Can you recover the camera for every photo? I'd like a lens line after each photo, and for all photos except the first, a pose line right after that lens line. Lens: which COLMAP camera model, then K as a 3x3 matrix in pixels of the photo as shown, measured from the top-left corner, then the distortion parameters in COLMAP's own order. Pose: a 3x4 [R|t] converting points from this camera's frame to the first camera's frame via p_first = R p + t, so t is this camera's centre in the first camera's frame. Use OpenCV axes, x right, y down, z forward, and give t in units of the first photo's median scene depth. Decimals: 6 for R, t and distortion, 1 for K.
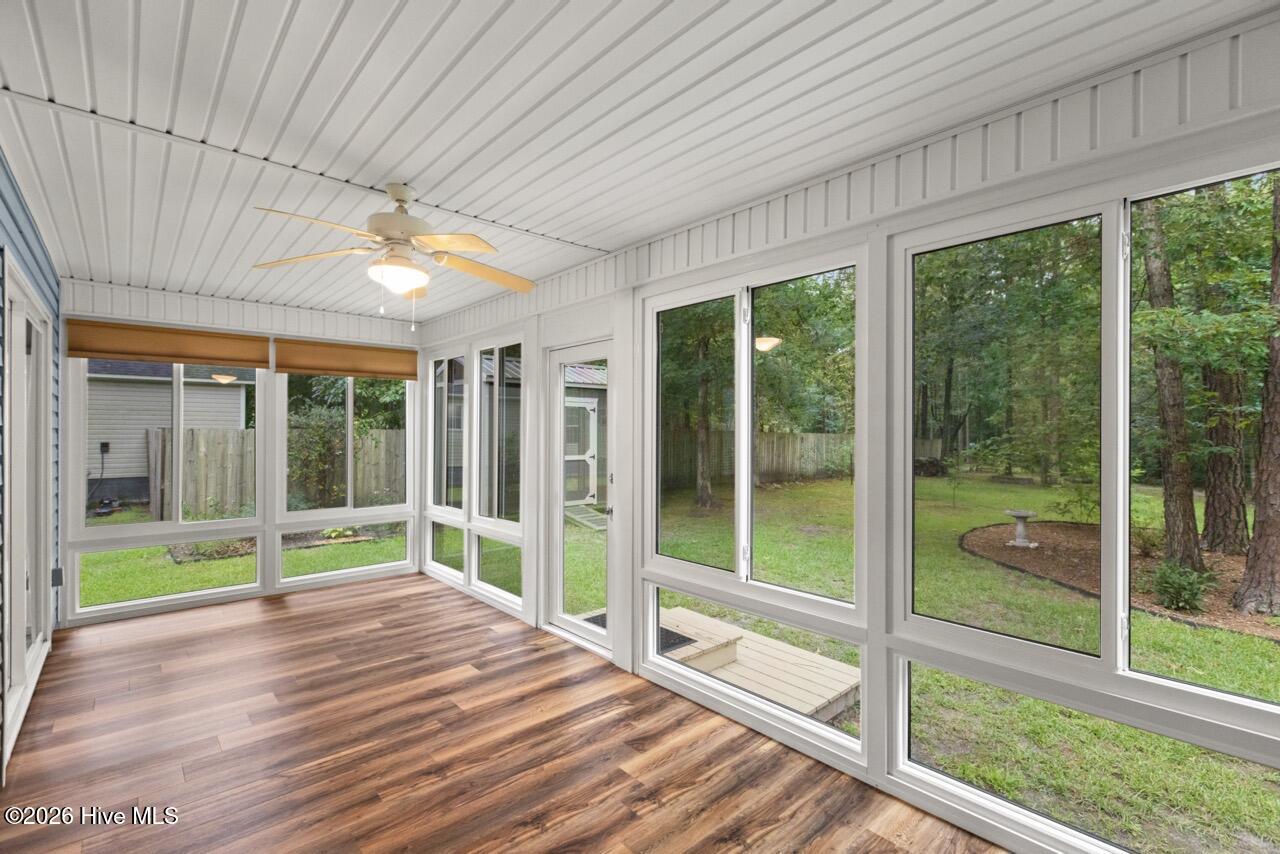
lens RADIAL K [[574.8, 0, 645.2], [0, 574.8, 430.3], [0, 0, 1]] dist [0.005041, 0.000709]
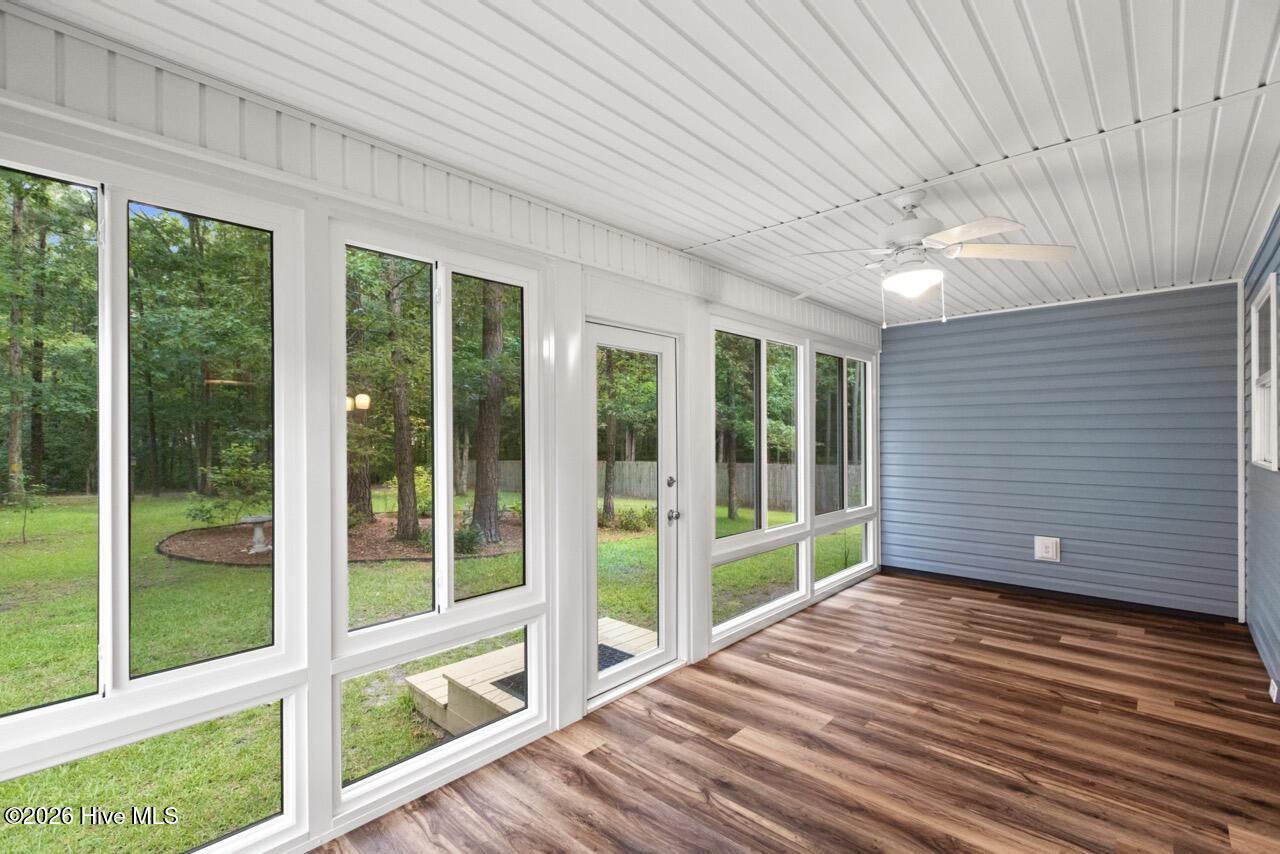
lens RADIAL K [[574.8, 0, 645.5], [0, 574.8, 432.5], [0, 0, 1]] dist [0.005041, 0.000709]
pose [[-0.097426, 0.002883, 0.995239, -1.267190], [0.002126, 0.999994, -0.002689, 0.003734], [-0.995240, 0.001854, -0.097432, 1.422068]]
